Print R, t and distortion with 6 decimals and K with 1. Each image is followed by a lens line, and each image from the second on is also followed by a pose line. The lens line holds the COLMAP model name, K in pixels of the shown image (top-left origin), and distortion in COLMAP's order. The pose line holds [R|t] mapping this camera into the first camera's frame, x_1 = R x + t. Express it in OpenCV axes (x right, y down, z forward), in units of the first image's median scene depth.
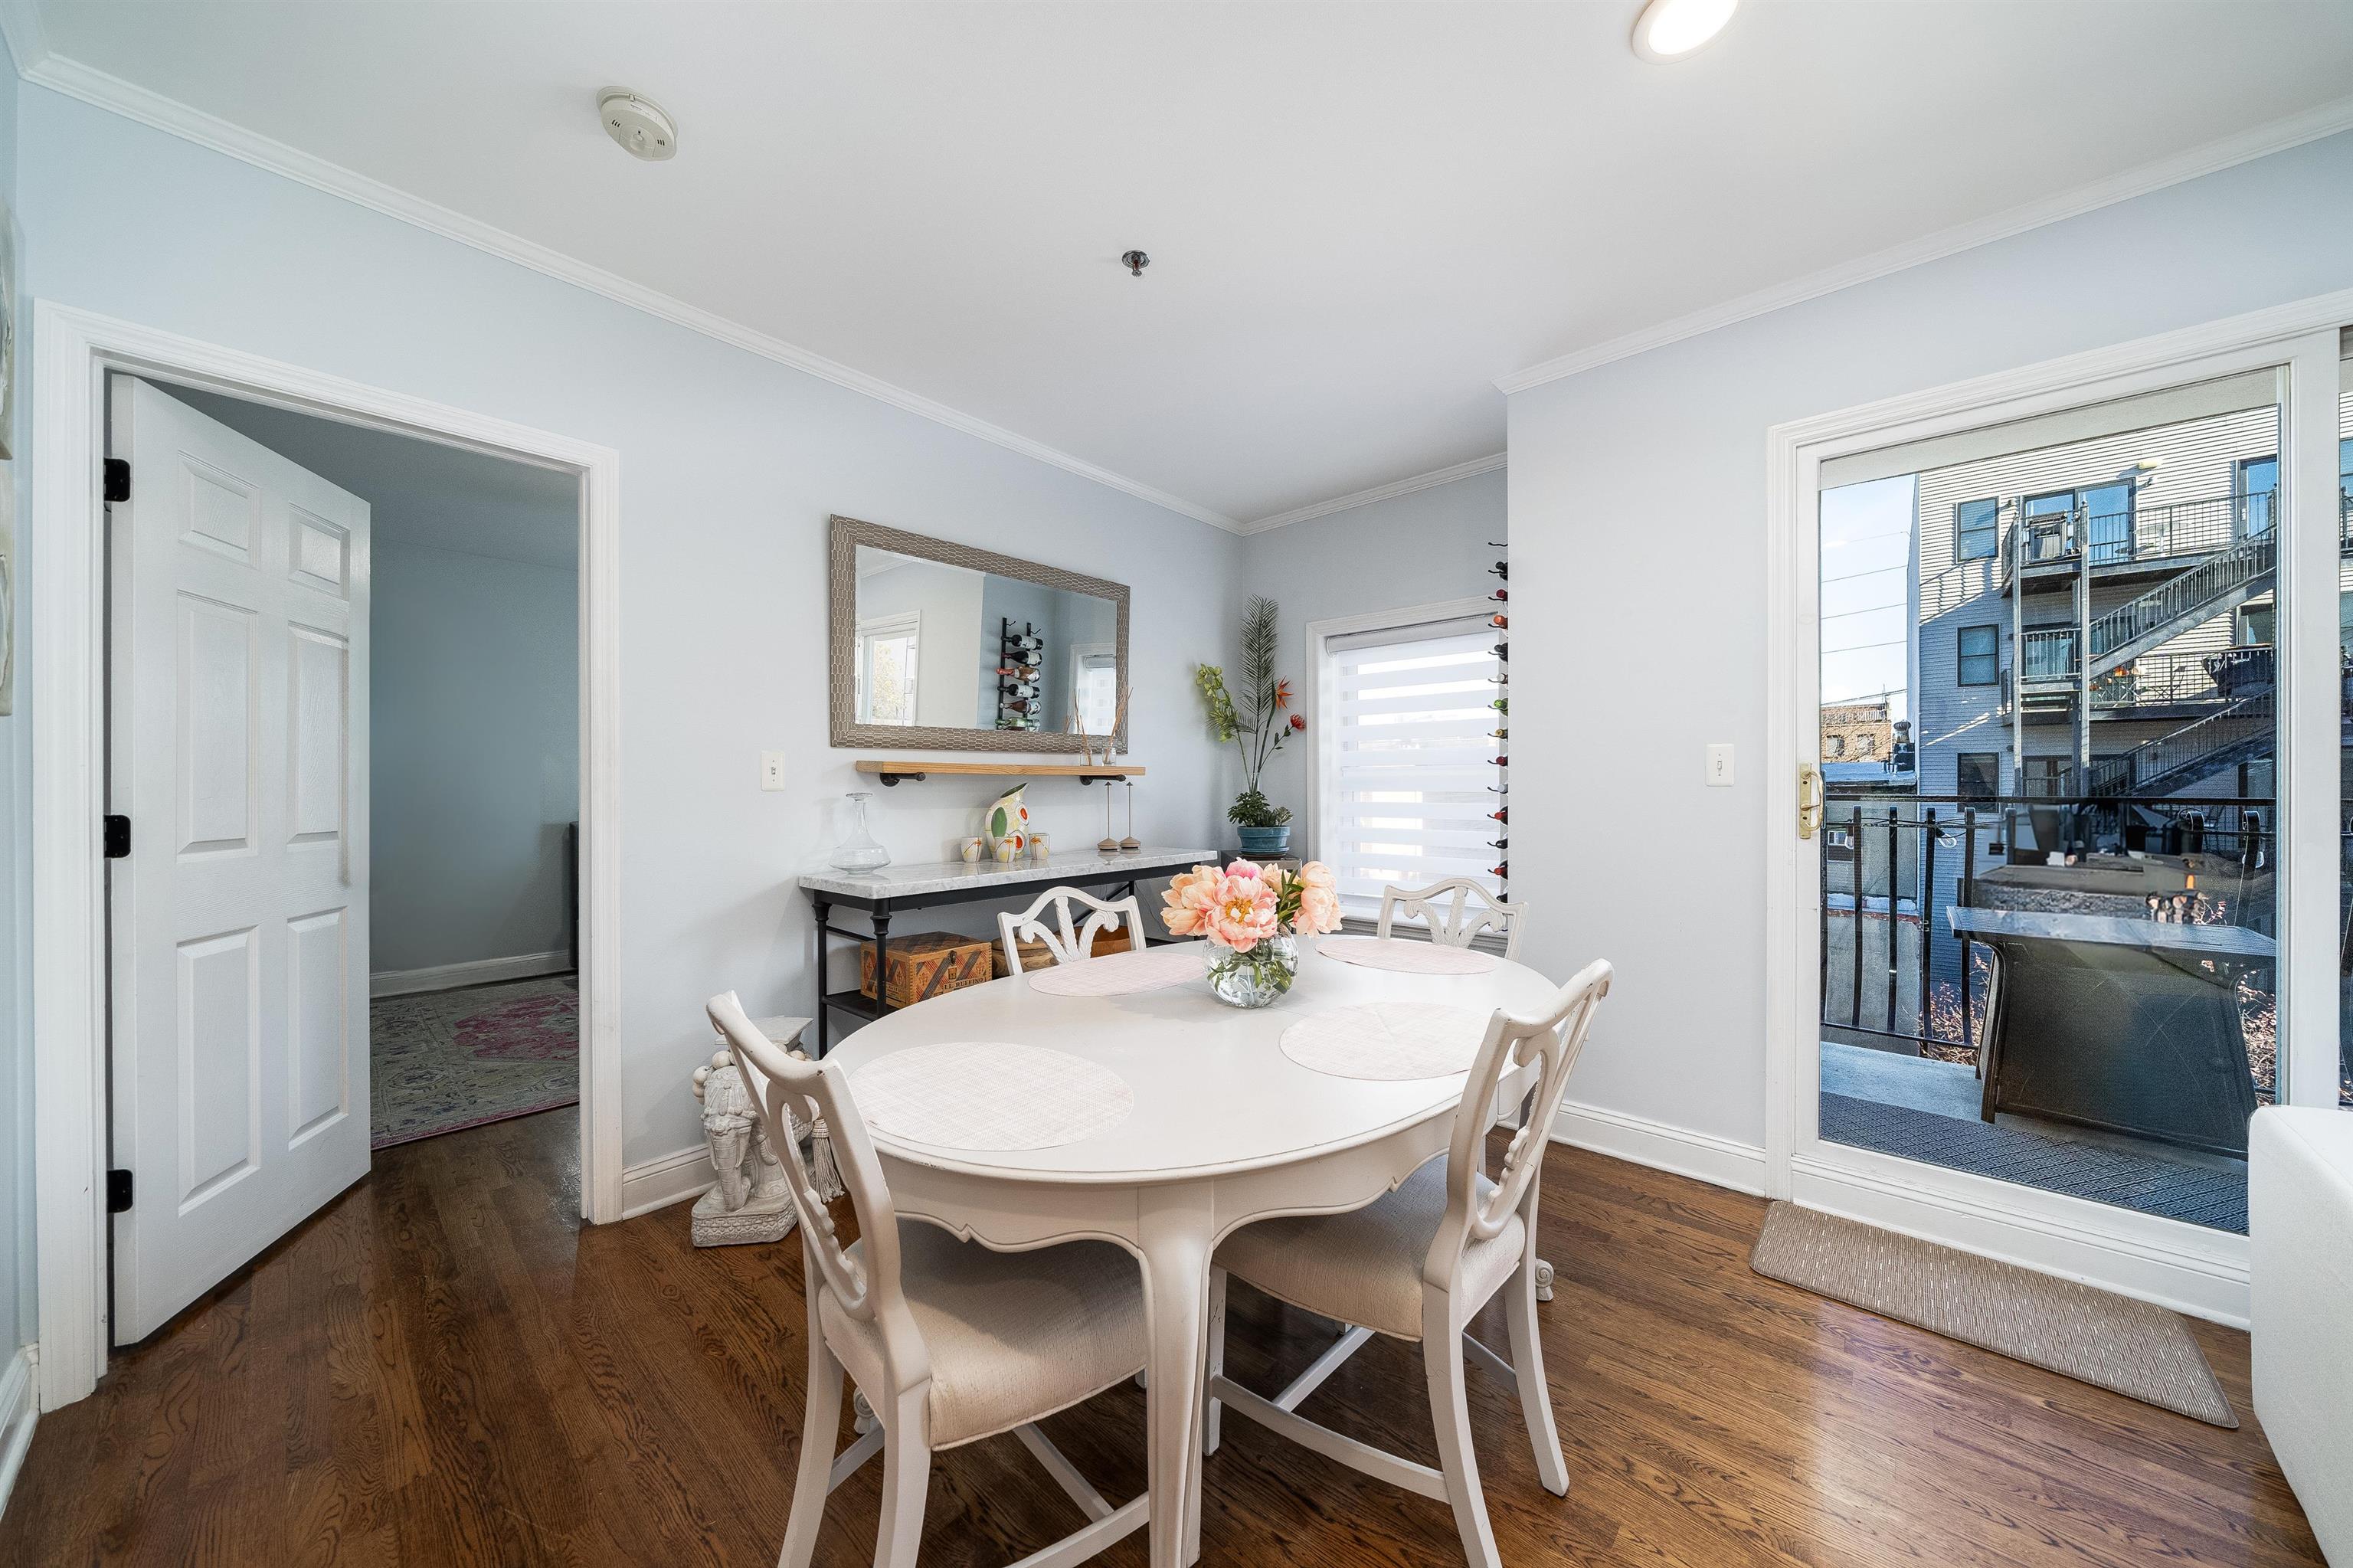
lens RADIAL K [[793.3, 0, 1174.3], [0, 793.3, 790.8], [0, 0, 1]] dist [-0.010996, -0.000091]
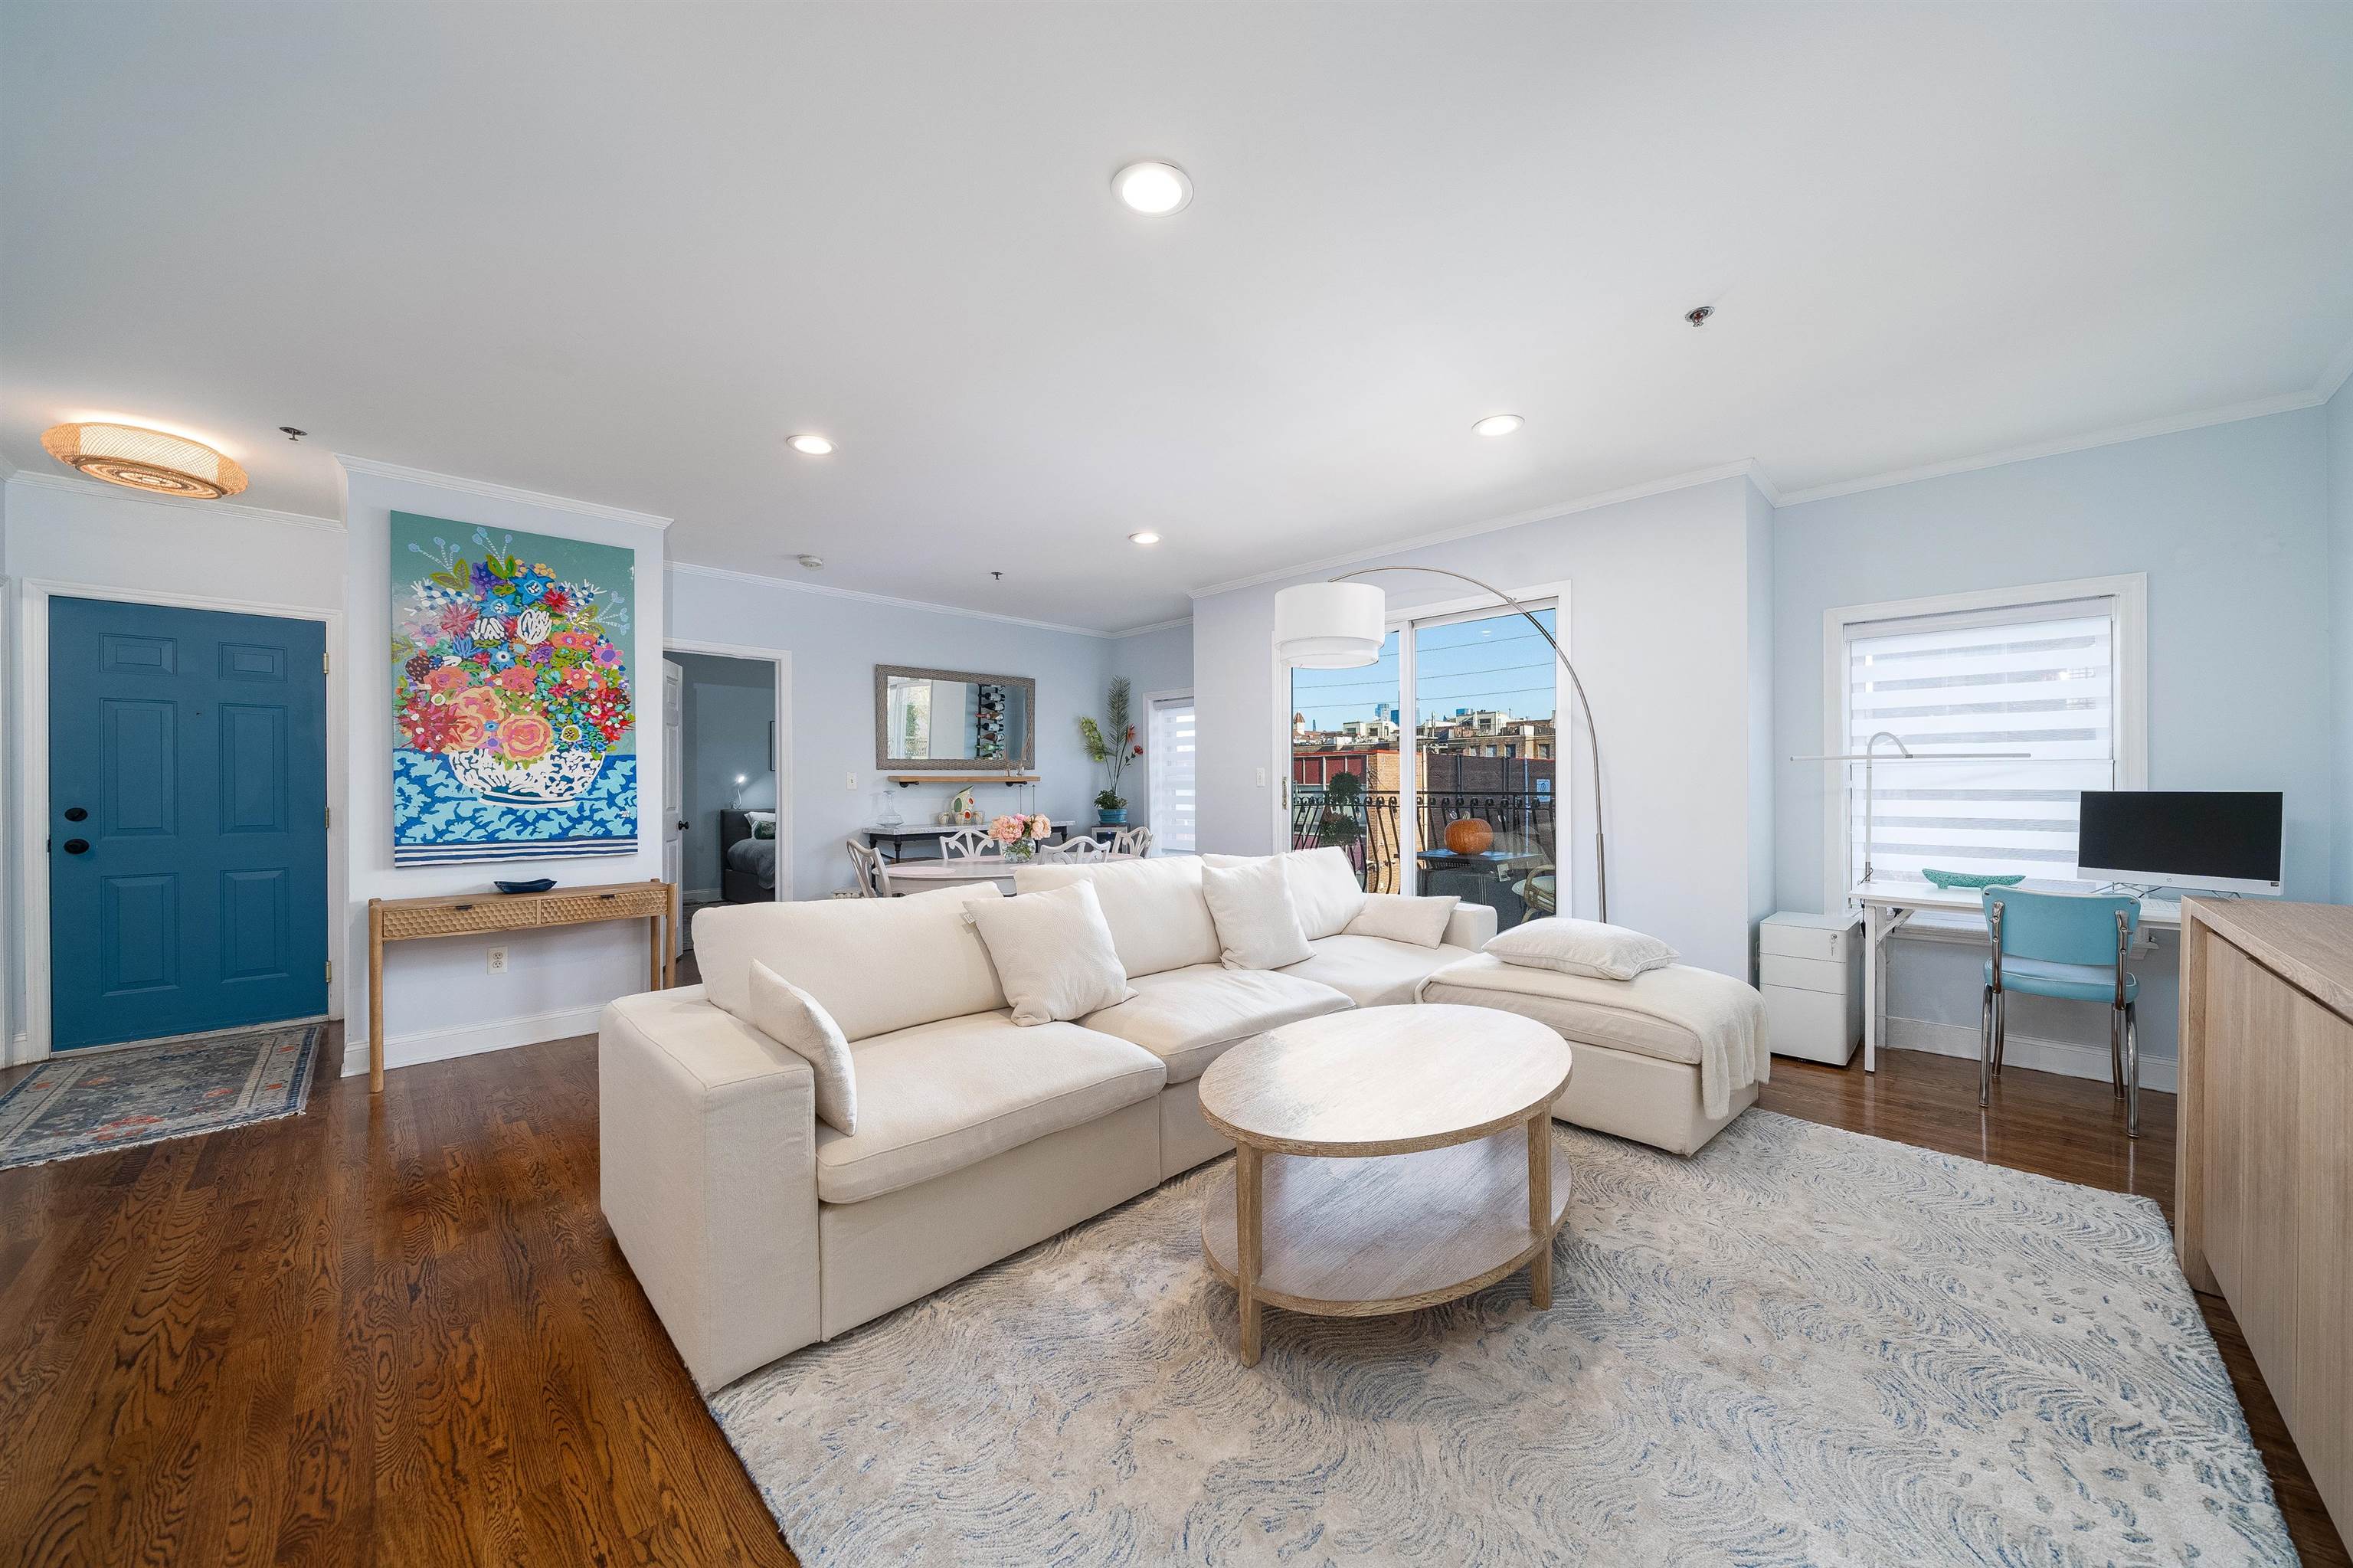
lens RADIAL K [[824.4, 0, 1179.7], [0, 824.4, 790.4], [0, 0, 1]] dist [-0.008203, -0.000076]
pose [[0.998543, -0.001343, -0.053951, 0.093296], [0.001407, 0.999998, 0.001147, 0.000207], [0.053949, -0.001221, 0.998543, -0.217418]]
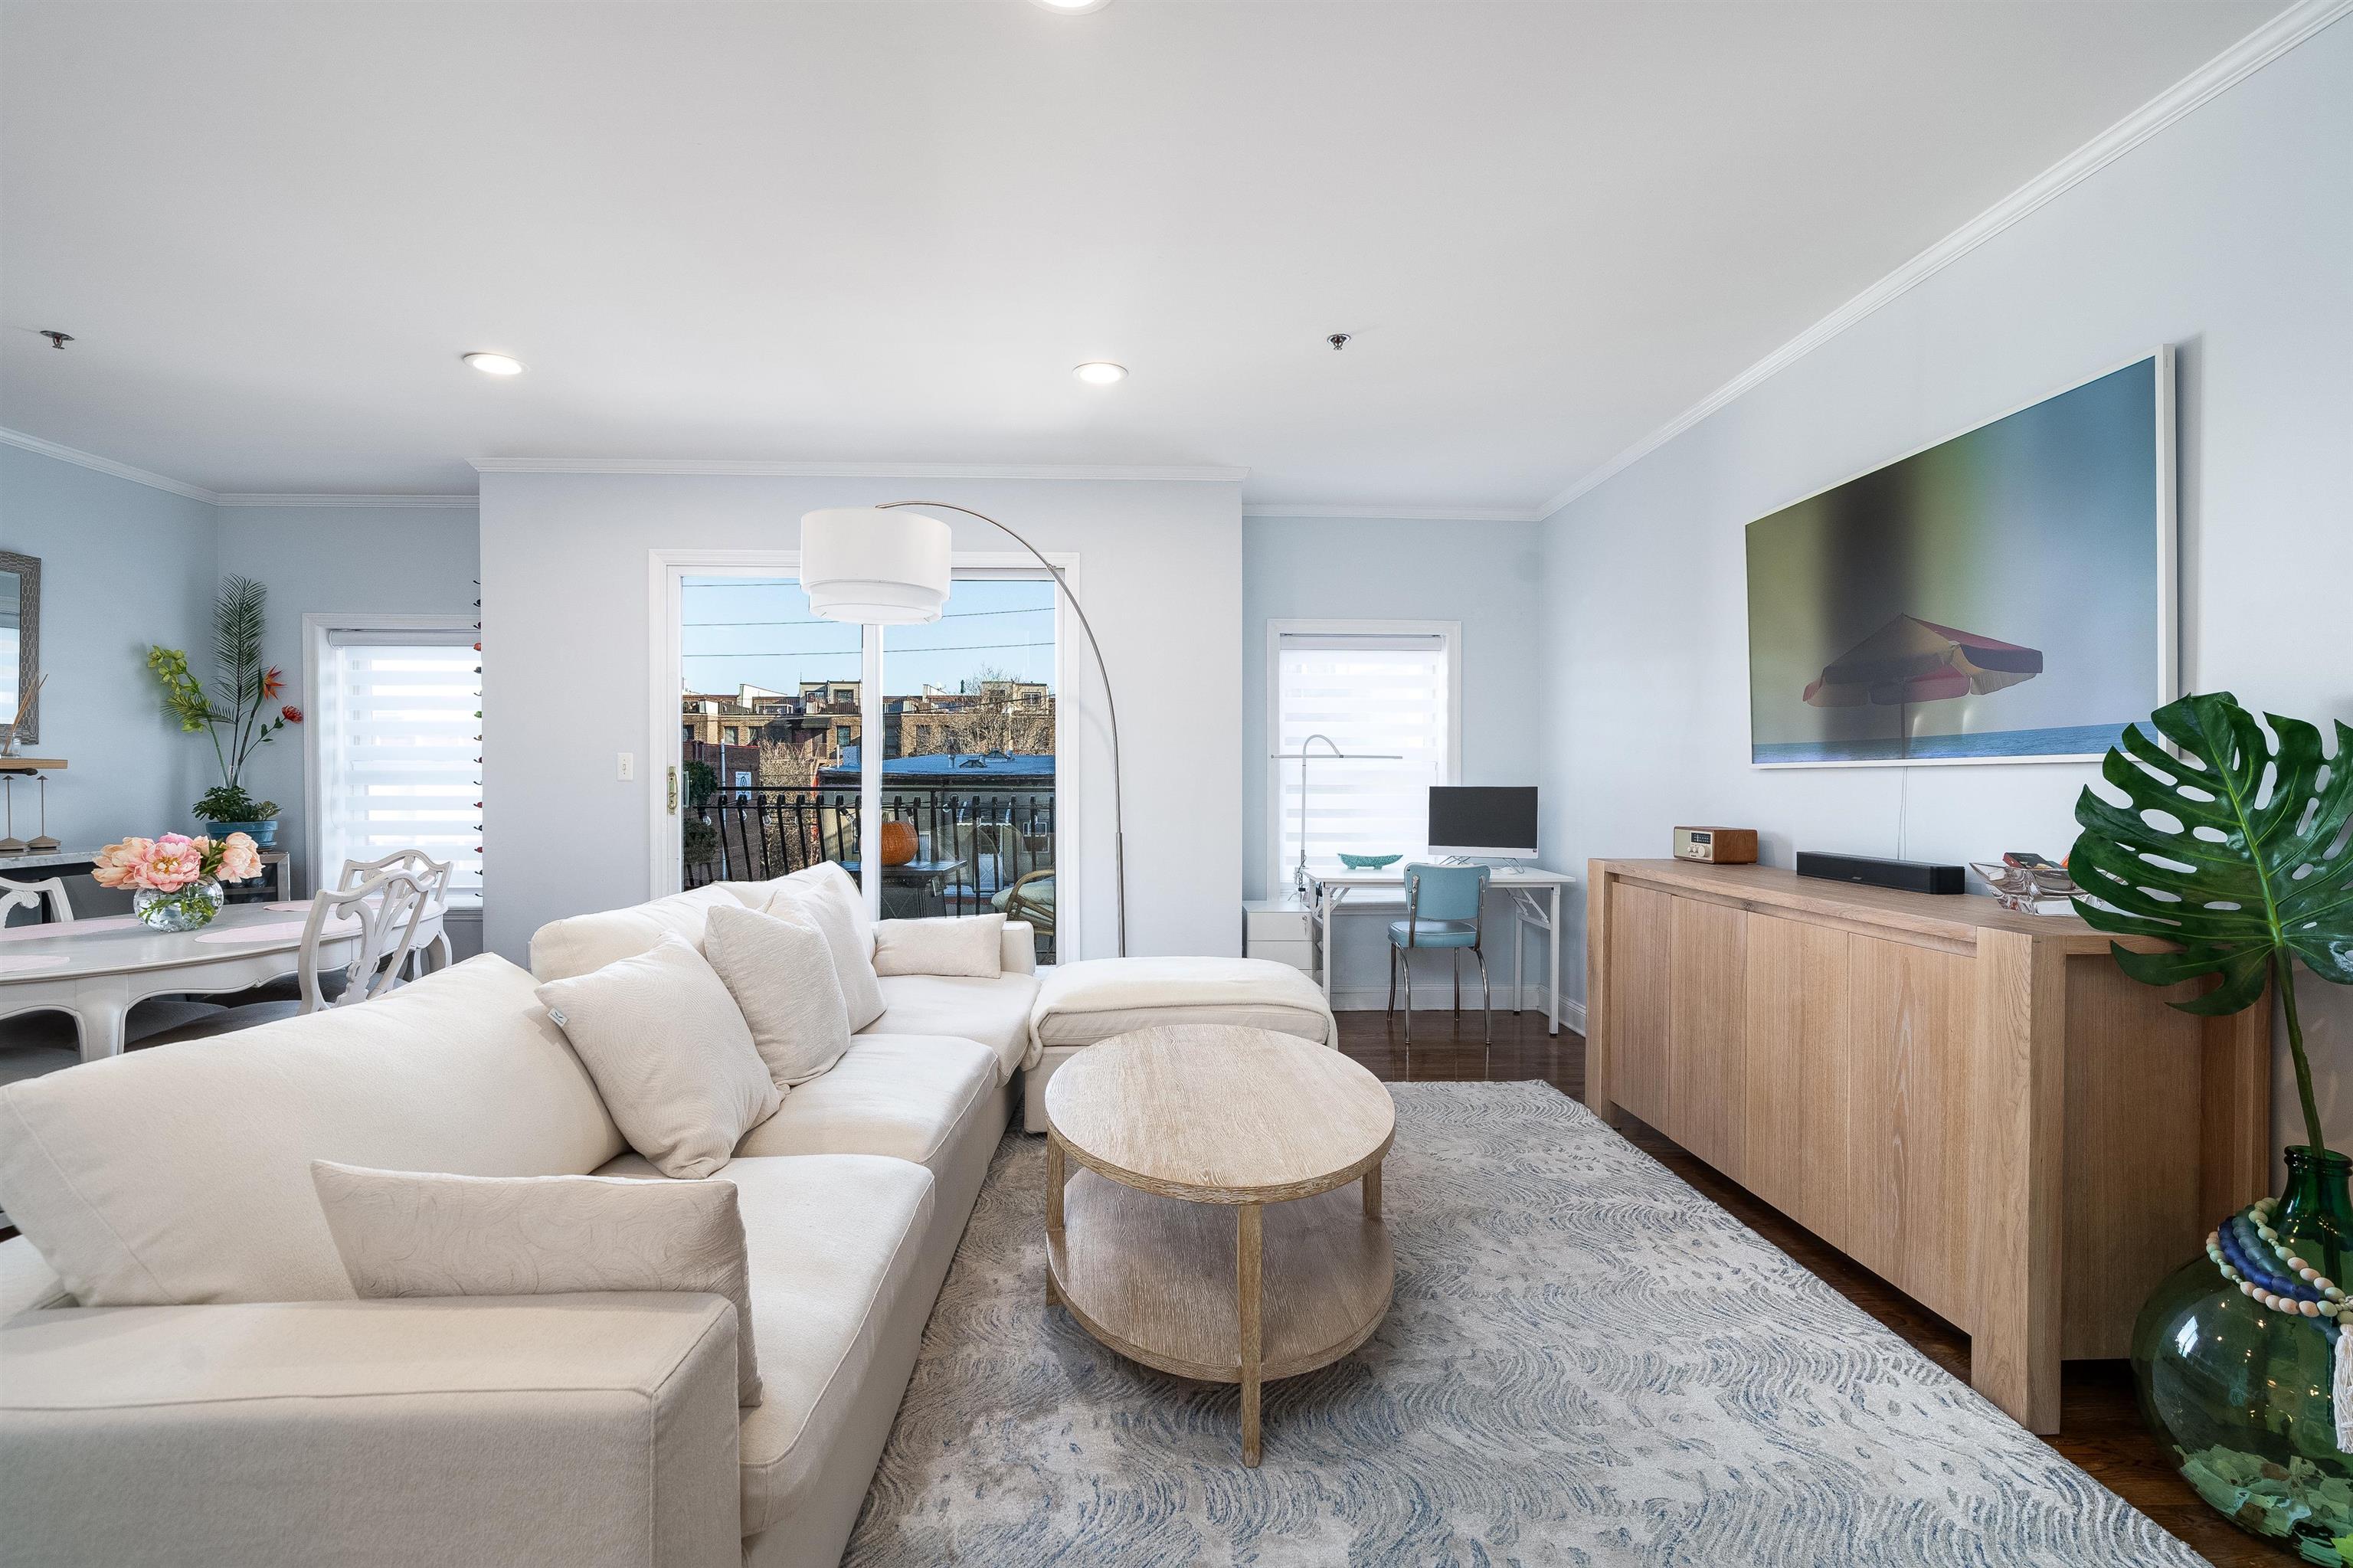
lens RADIAL K [[1067.1, 0, 1174.3], [0, 1067.1, 790.6], [0, 0, 1]] dist [0.000530, -0.000196]
pose [[0.714597, -0.005829, 0.699512, 0.003511], [0.001353, 0.999975, 0.006950, -0.000145], [-0.699535, -0.004020, 0.714587, -0.186537]]
